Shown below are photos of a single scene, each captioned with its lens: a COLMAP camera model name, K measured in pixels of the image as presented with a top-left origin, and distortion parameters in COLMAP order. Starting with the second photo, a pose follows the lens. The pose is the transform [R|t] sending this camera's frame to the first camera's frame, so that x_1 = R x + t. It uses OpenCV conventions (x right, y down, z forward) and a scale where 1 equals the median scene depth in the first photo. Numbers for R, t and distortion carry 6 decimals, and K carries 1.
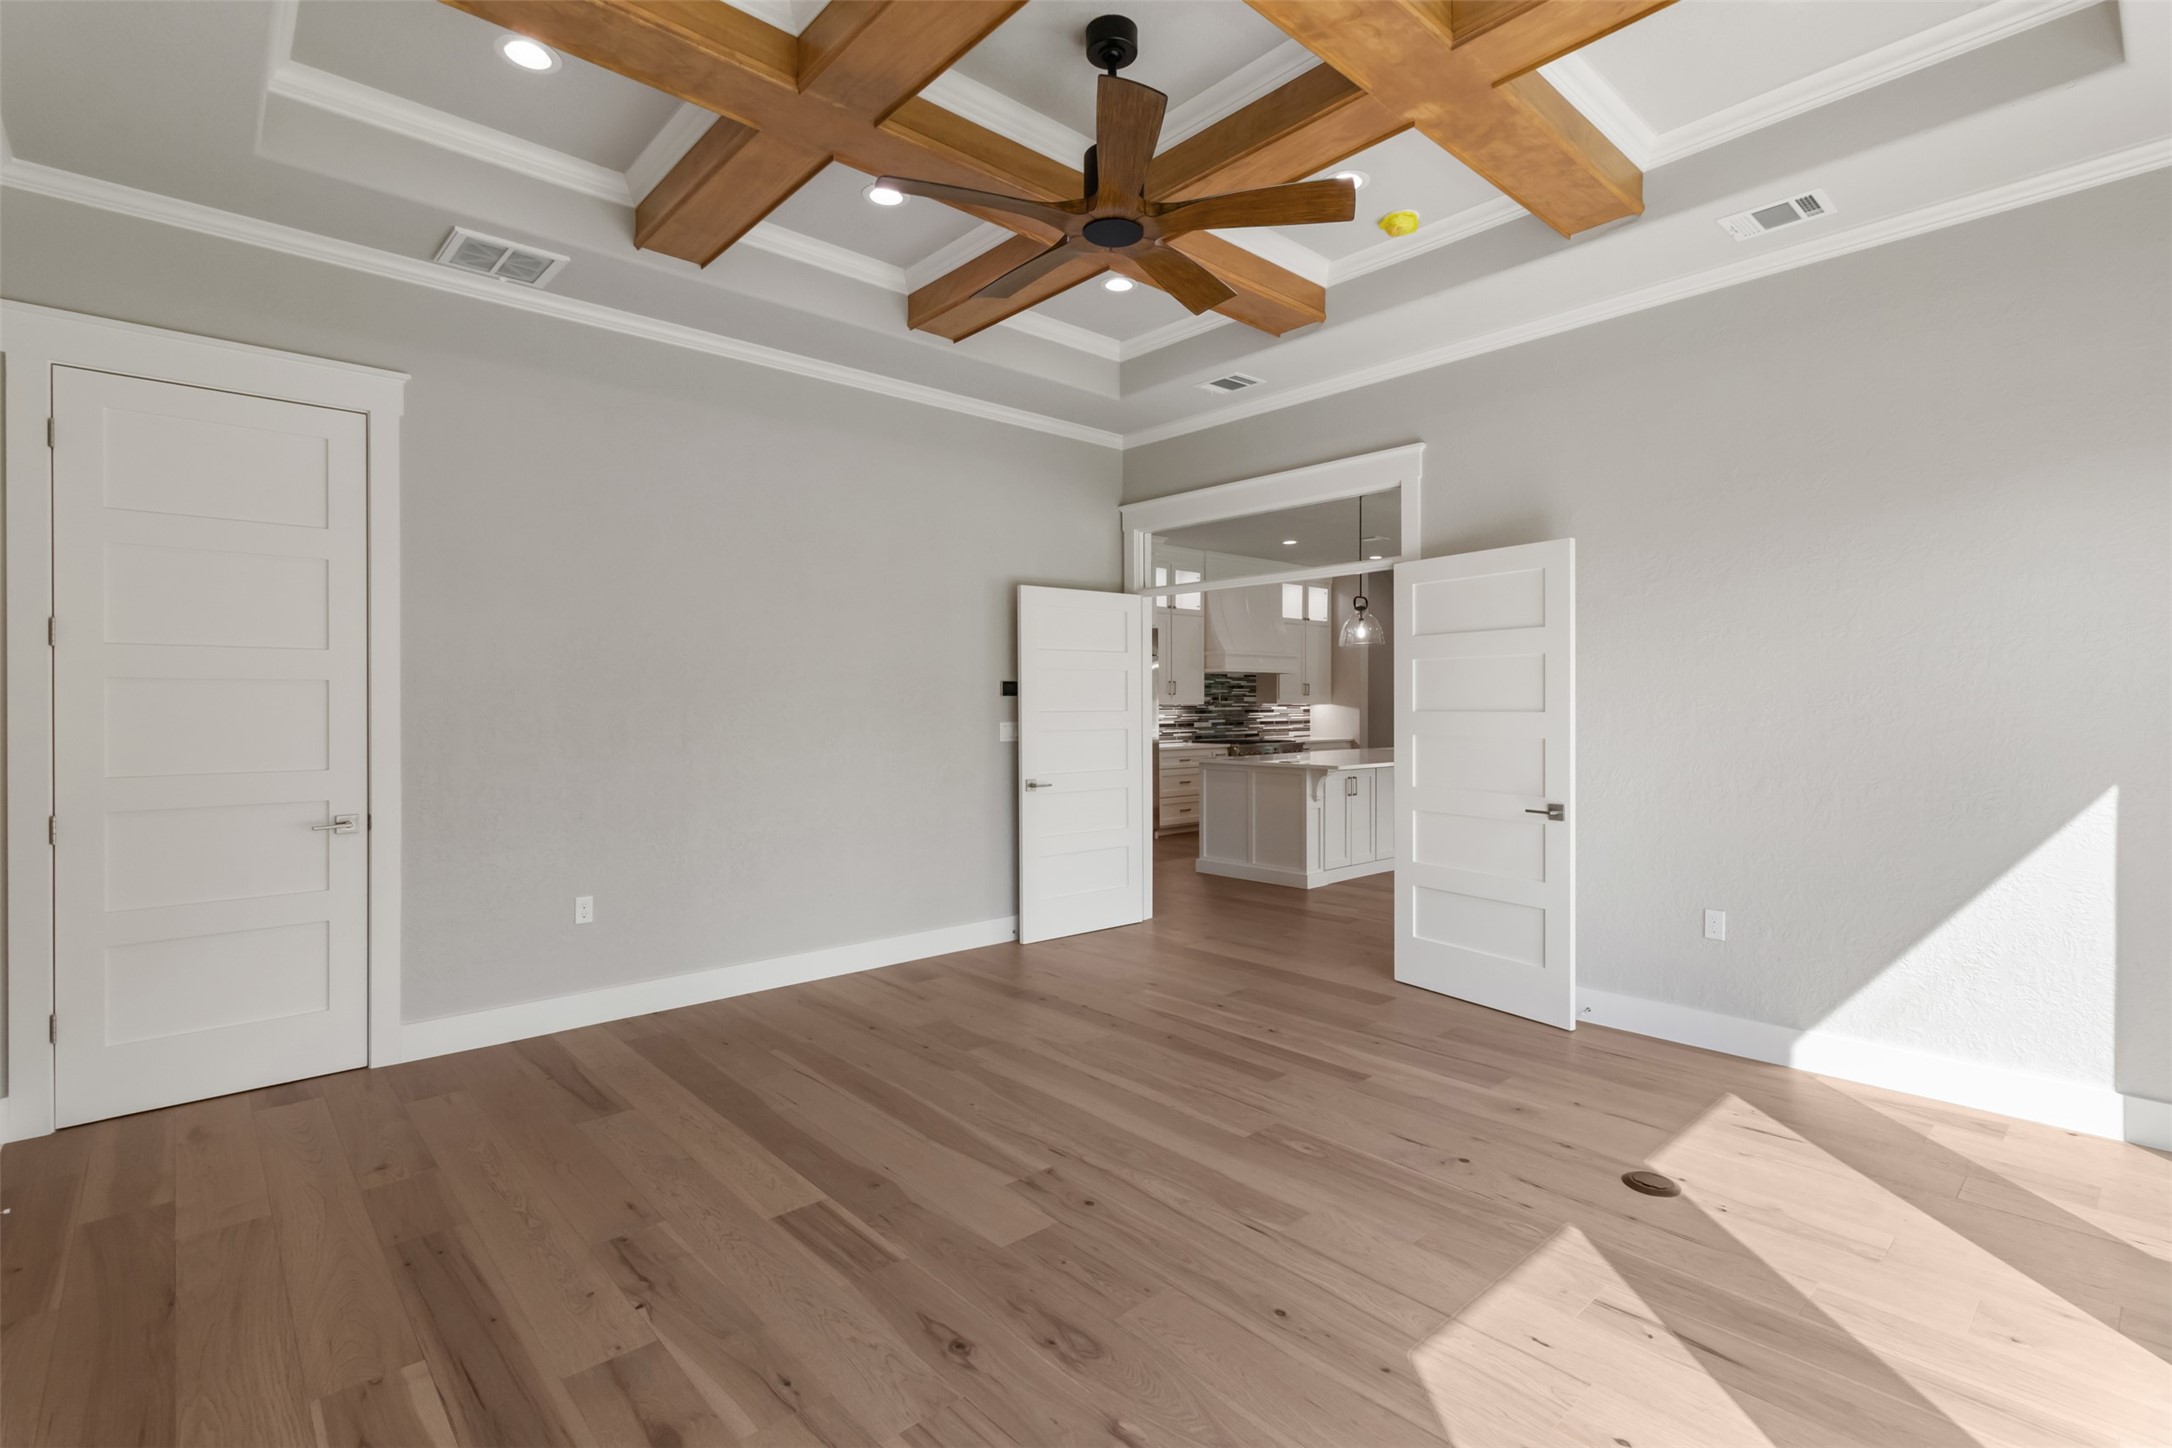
lens RADIAL K [[1016.6, 0, 1082.3], [0, 1016.6, 701.3], [0, 0, 1]] dist [0.001323, 0.000793]
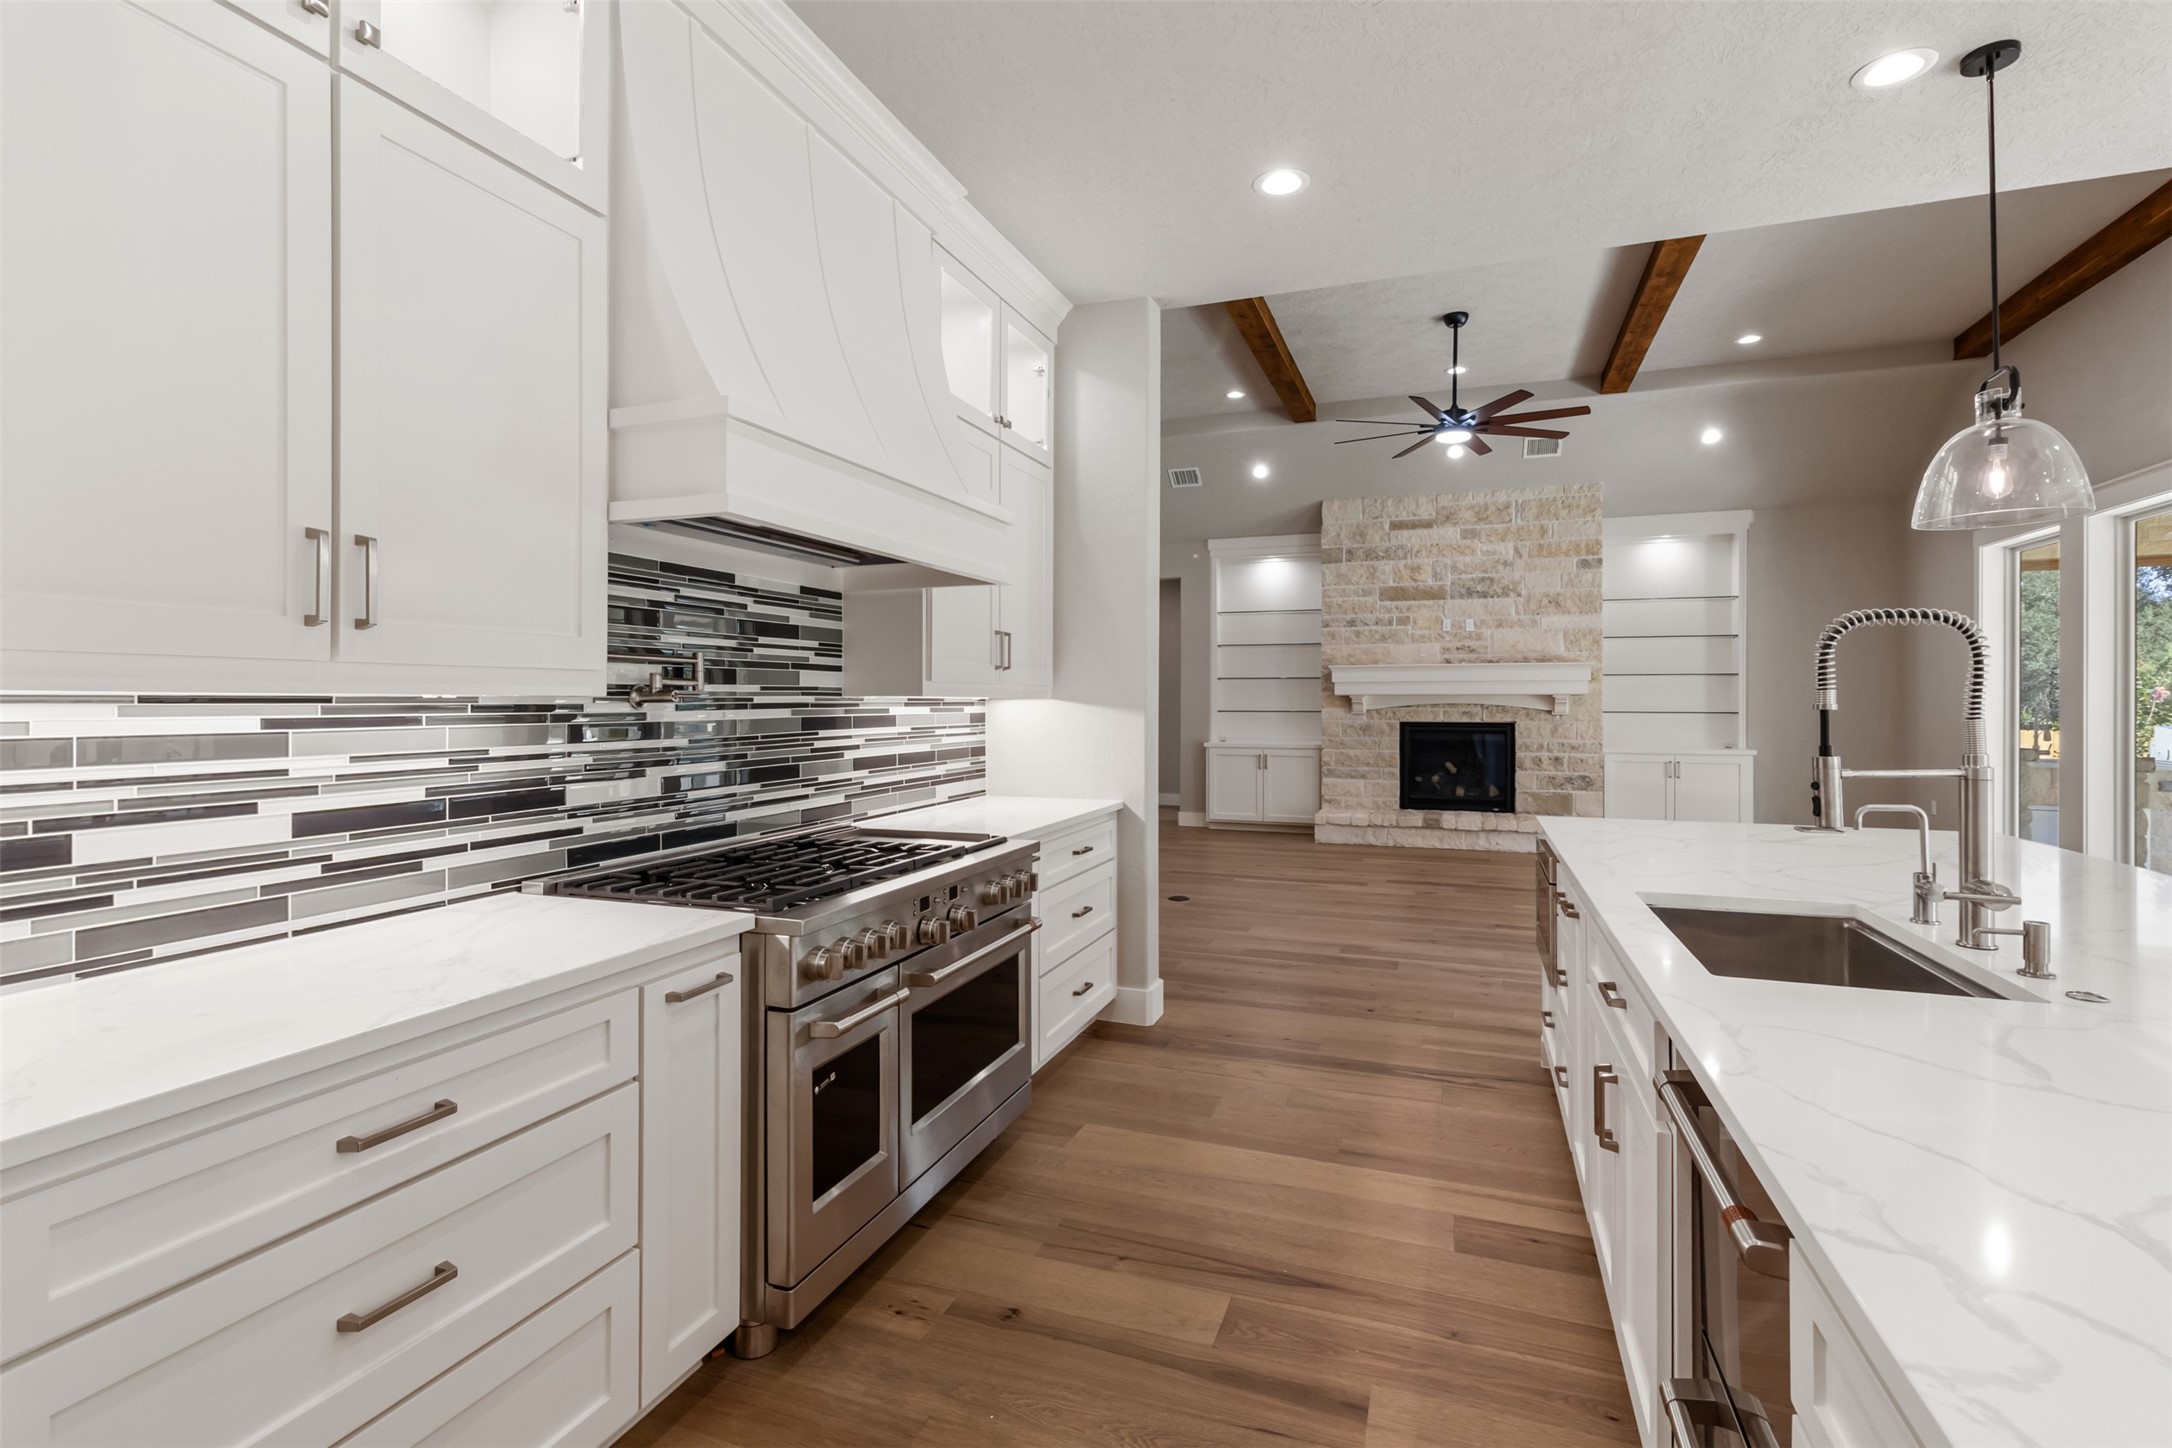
lens RADIAL K [[1016.6, 0, 1082.3], [0, 1016.6, 701.3], [0, 0, 1]] dist [0.001323, 0.000793]
pose [[0.887904, 0.003512, 0.460014, 0.111484], [-0.004846, 0.999987, 0.001718, 0.003176], [-0.460002, -0.003755, 0.887910, 0.793954]]
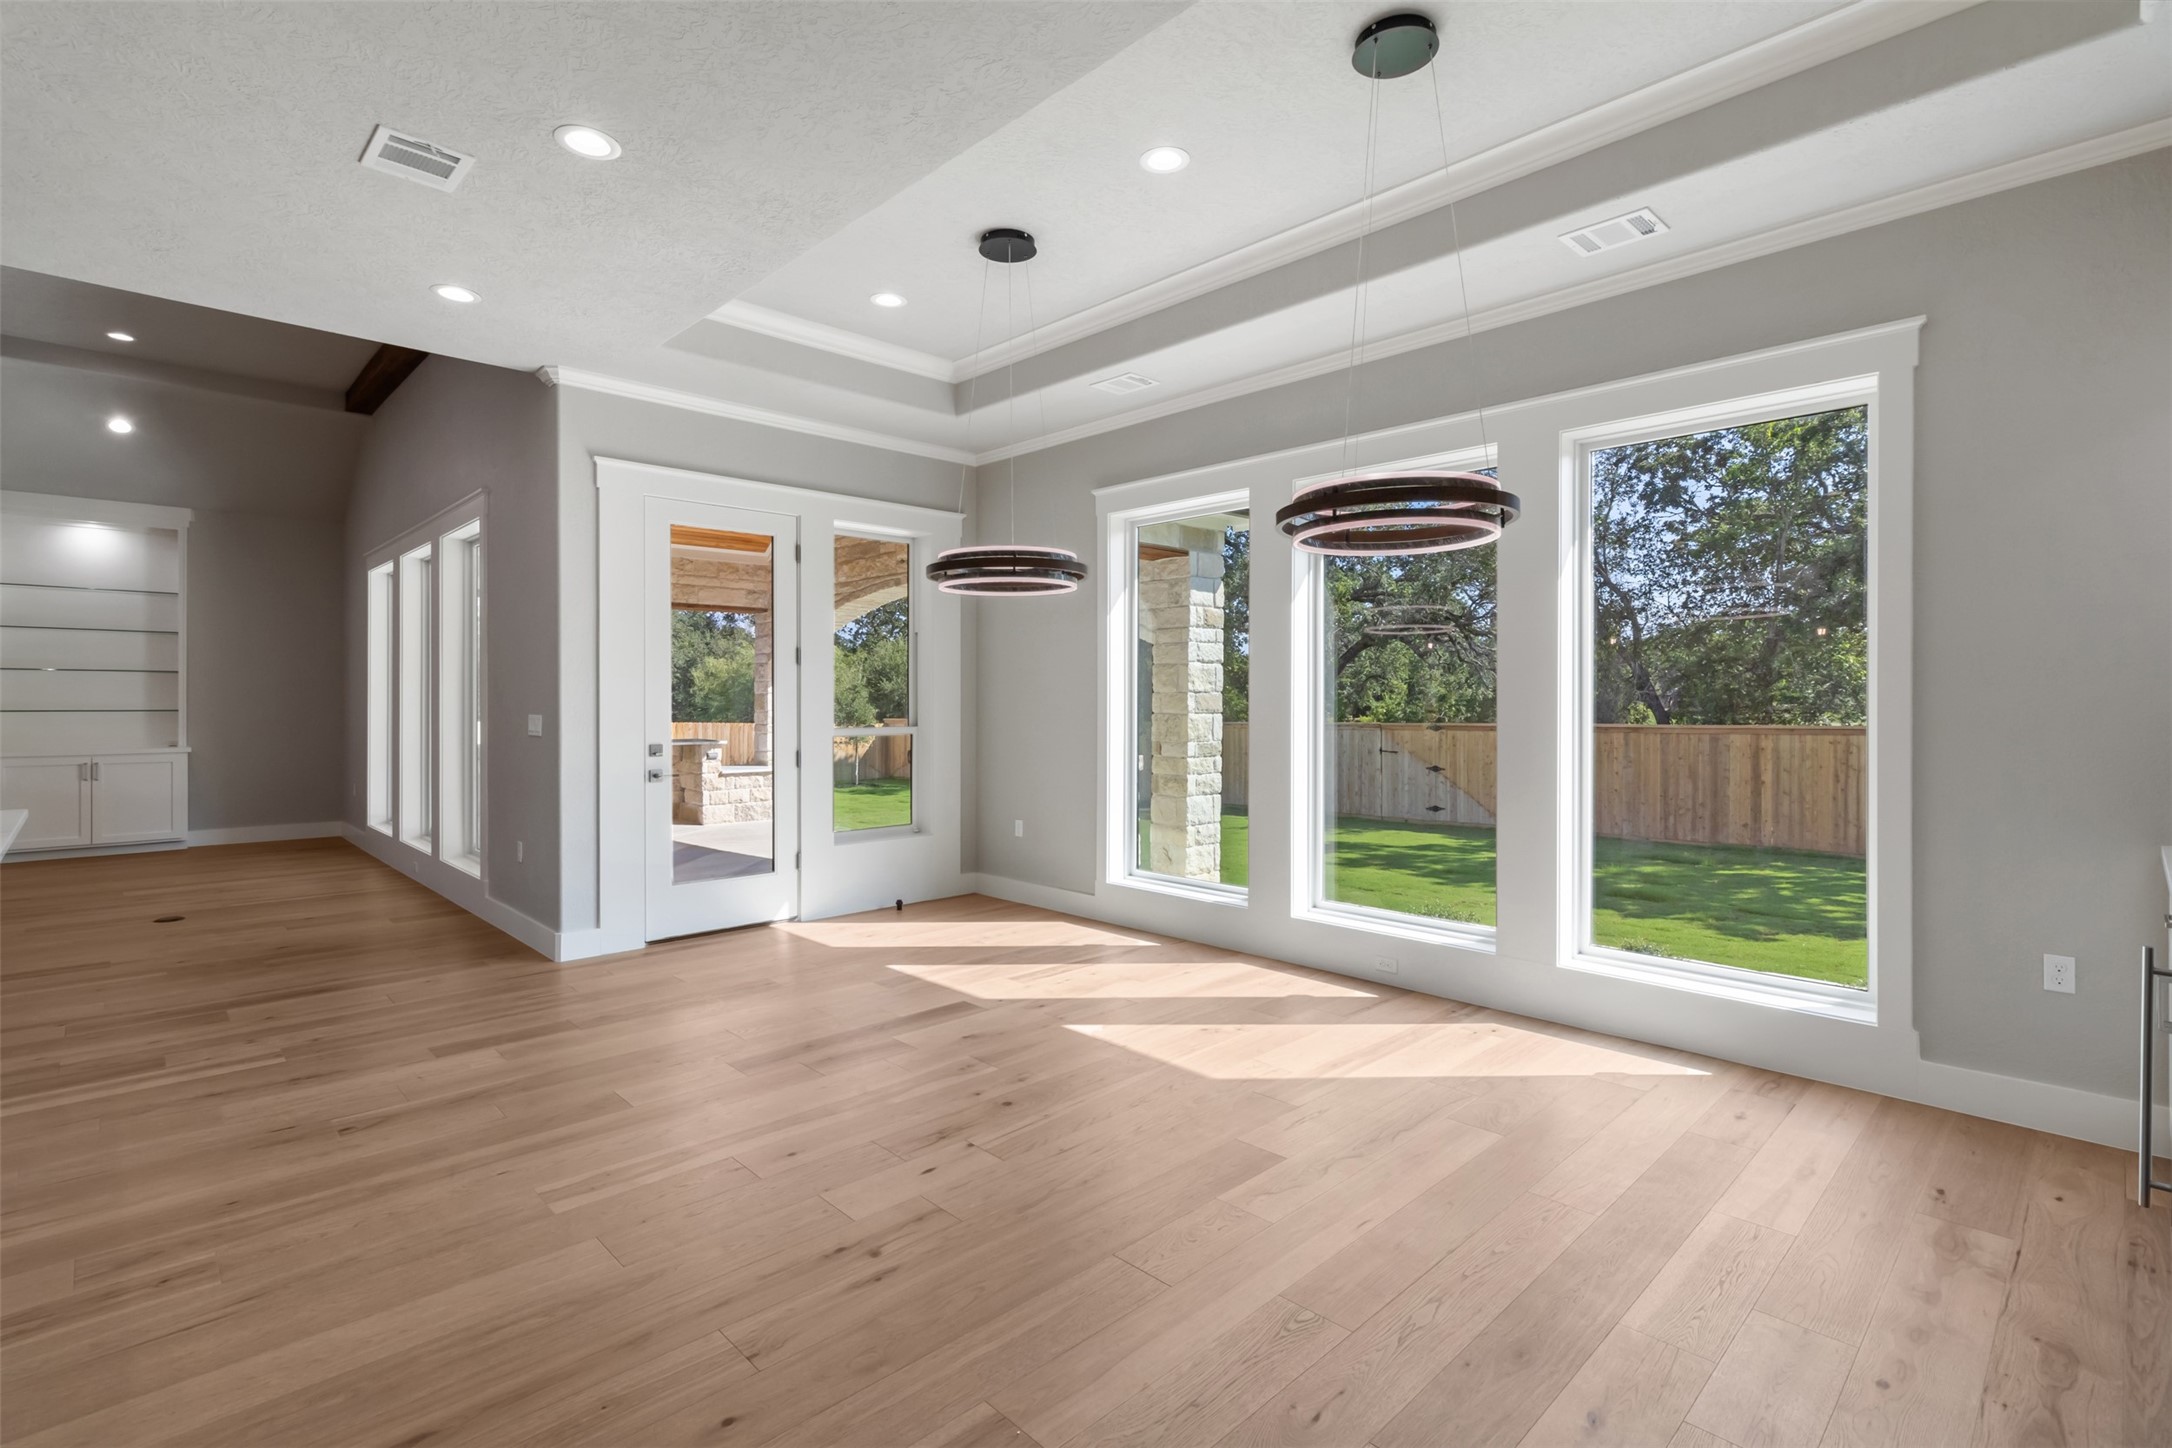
lens RADIAL K [[1016.6, 0, 1082.3], [0, 1016.6, 701.3], [0, 0, 1]] dist [0.001323, 0.000793]
pose [[-0.033546, 0.000608, 0.999437, 0.115874], [-0.002853, 0.999996, -0.000704, 0.002299], [-0.999433, -0.002875, -0.033544, 0.581315]]
